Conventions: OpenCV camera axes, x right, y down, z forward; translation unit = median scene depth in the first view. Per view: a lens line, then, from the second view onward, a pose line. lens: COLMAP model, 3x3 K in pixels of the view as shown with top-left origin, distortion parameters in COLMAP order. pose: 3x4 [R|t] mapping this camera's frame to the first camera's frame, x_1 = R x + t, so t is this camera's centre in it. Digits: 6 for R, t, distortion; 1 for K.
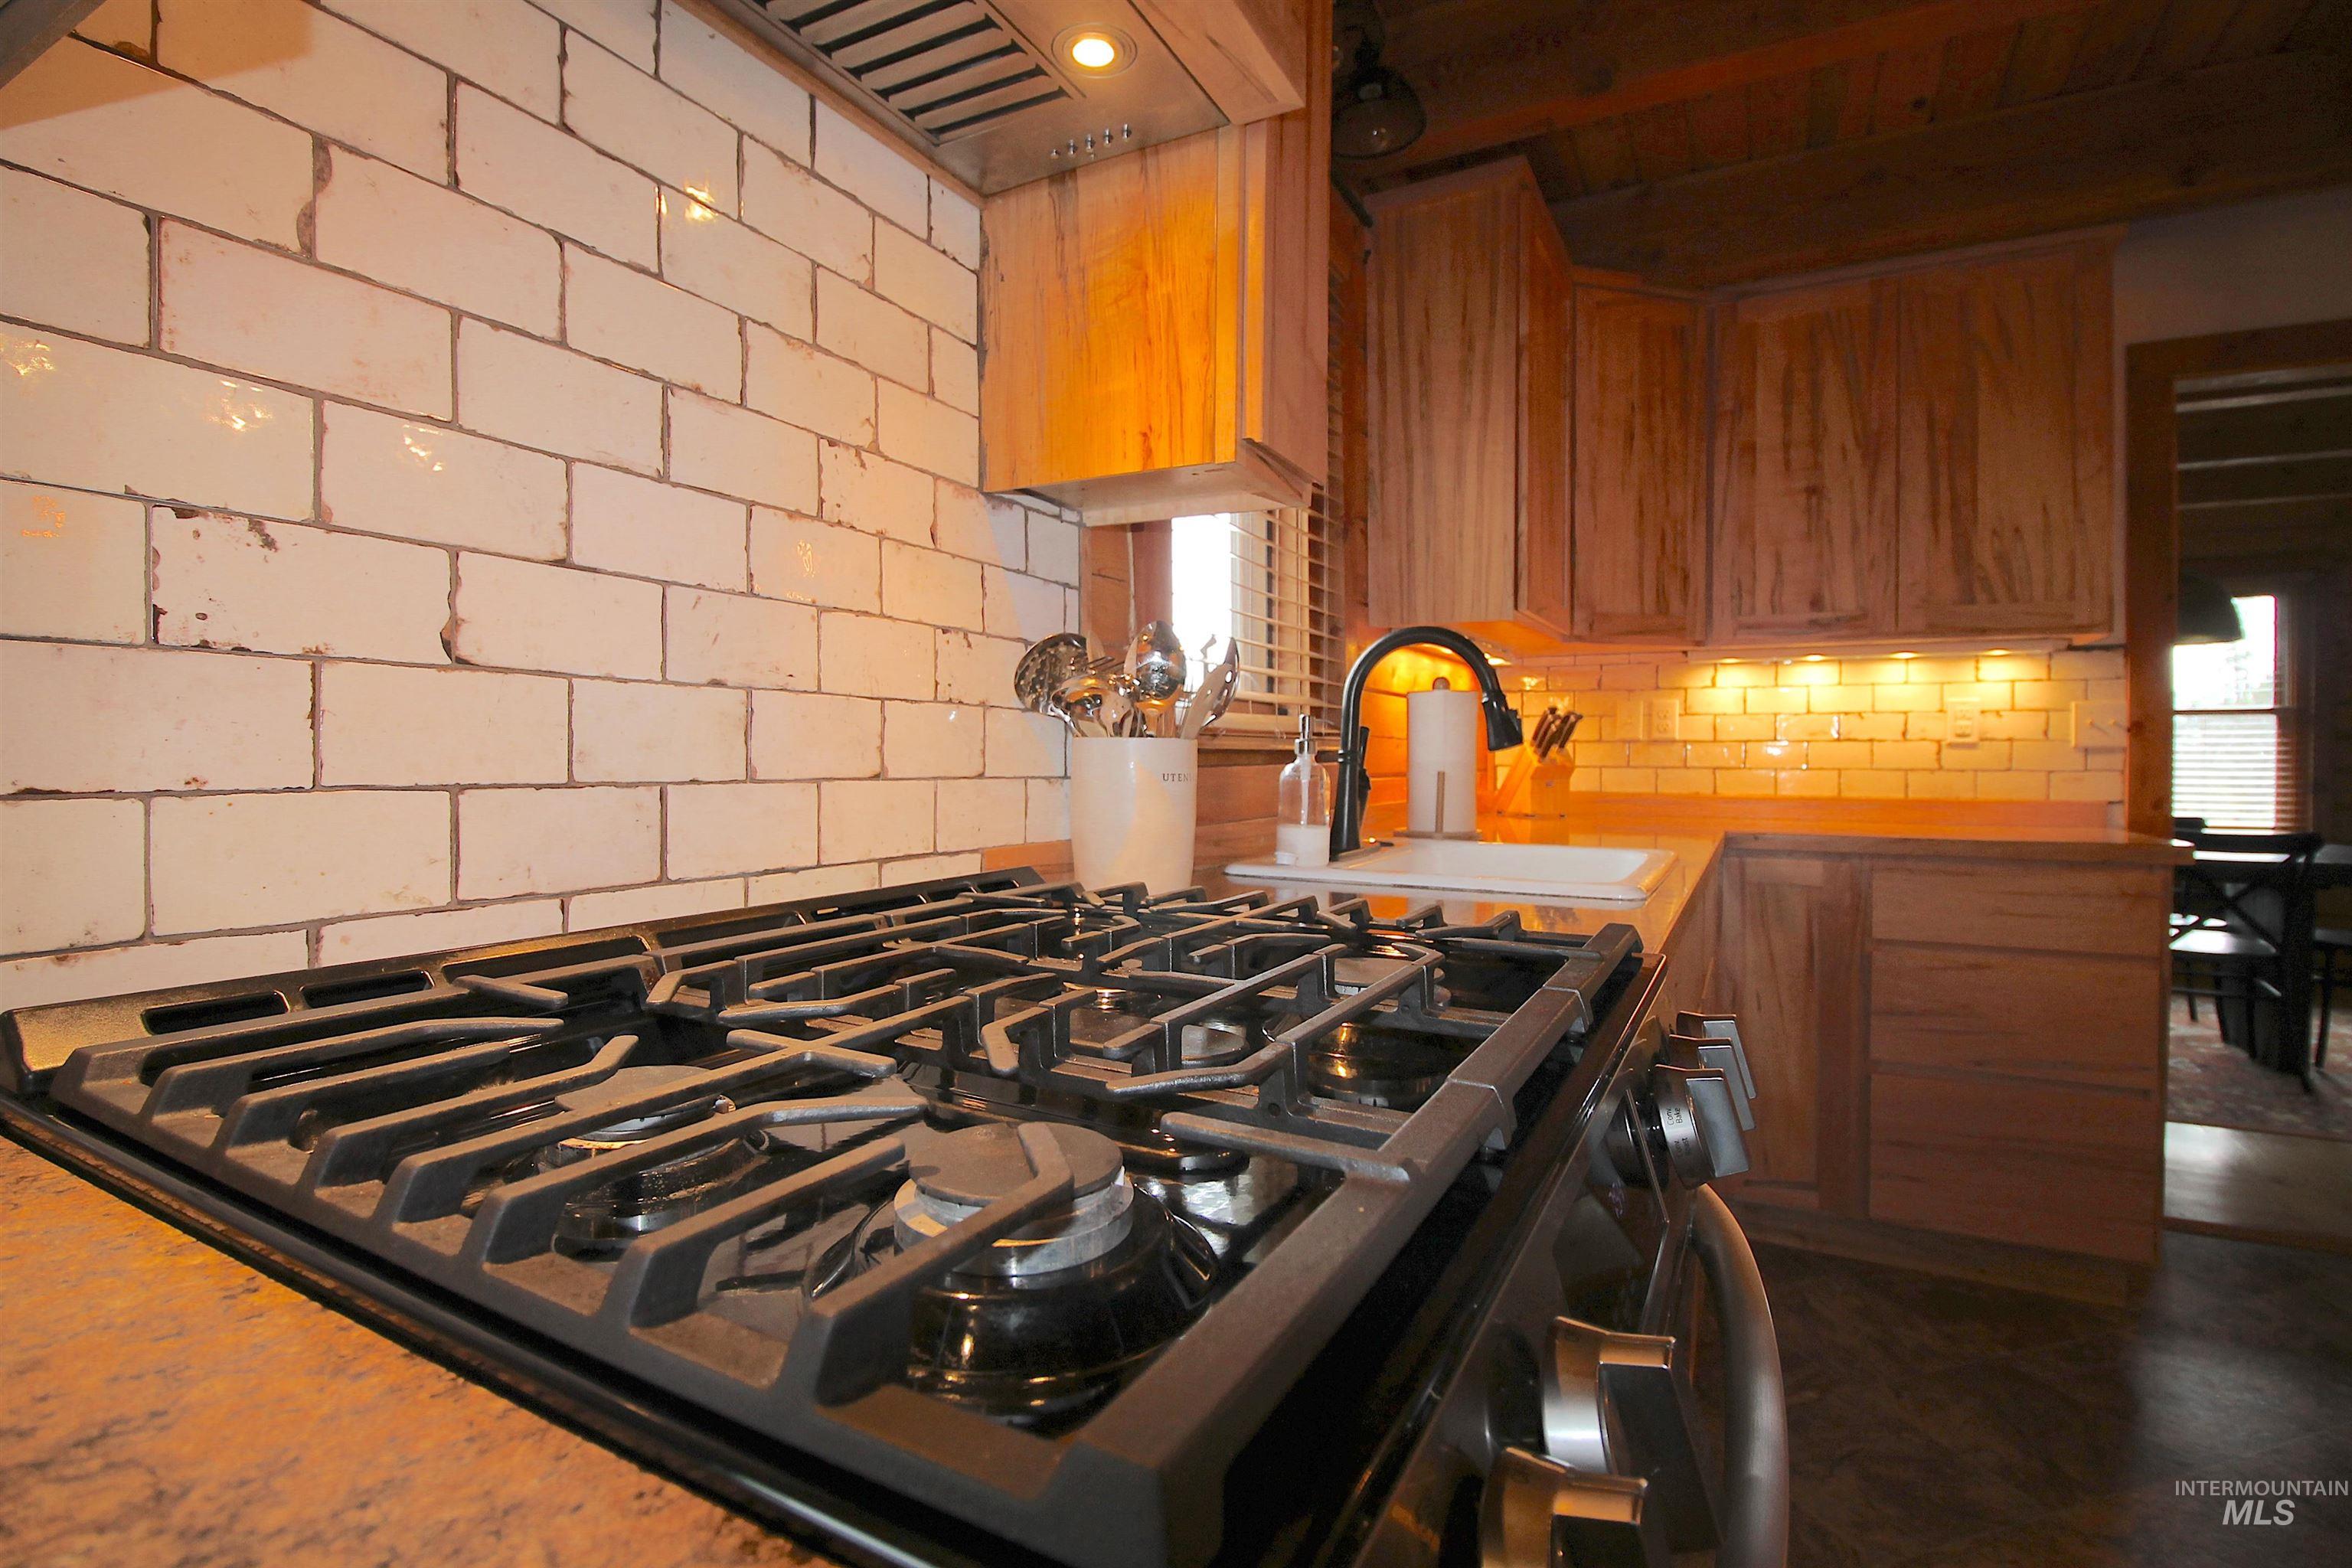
lens RADIAL K [[1104.2, 0, 1178.2], [0, 1104.2, 767.9], [0, 0, 1]] dist [-0.001076, -0.000733]
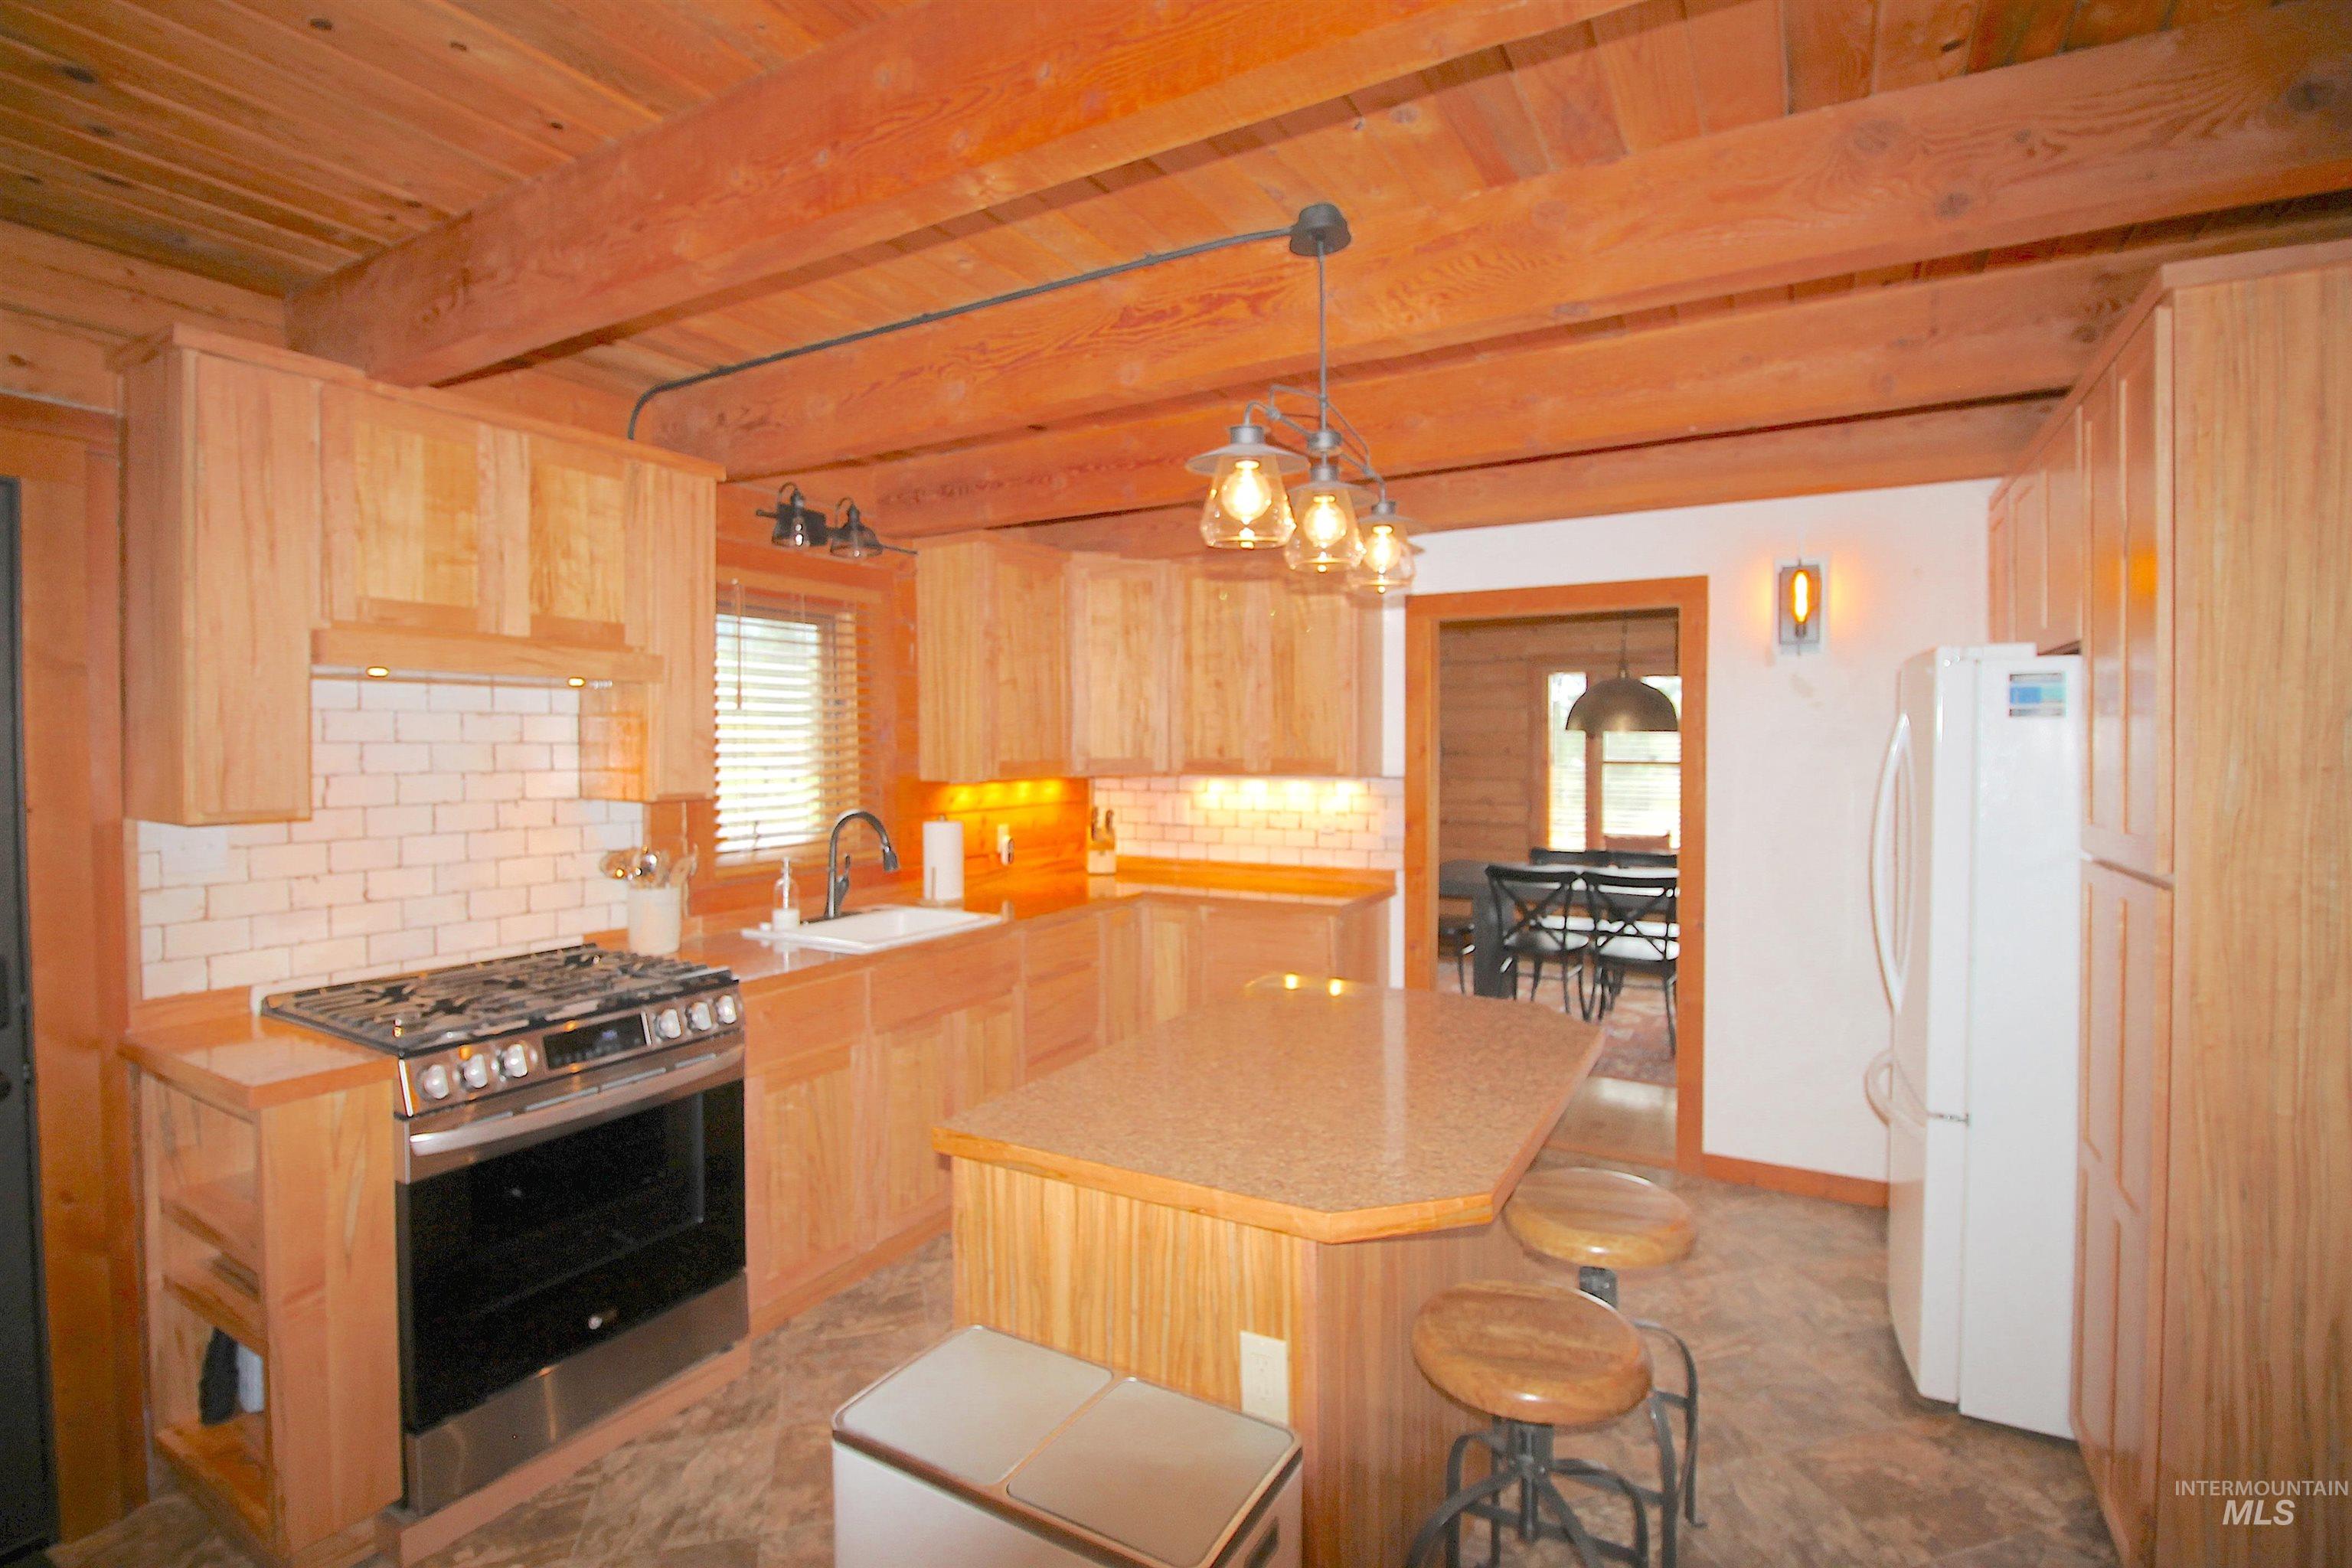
lens RADIAL K [[1104.2, 0, 1172.4], [0, 1104.2, 779.0], [0, 0, 1]] dist [-0.001076, -0.000733]
pose [[0.999248, -0.009204, -0.037655, 1.506659], [0.009968, 0.999747, 0.020152, -0.379022], [0.037460, -0.020512, 0.999088, -1.783615]]
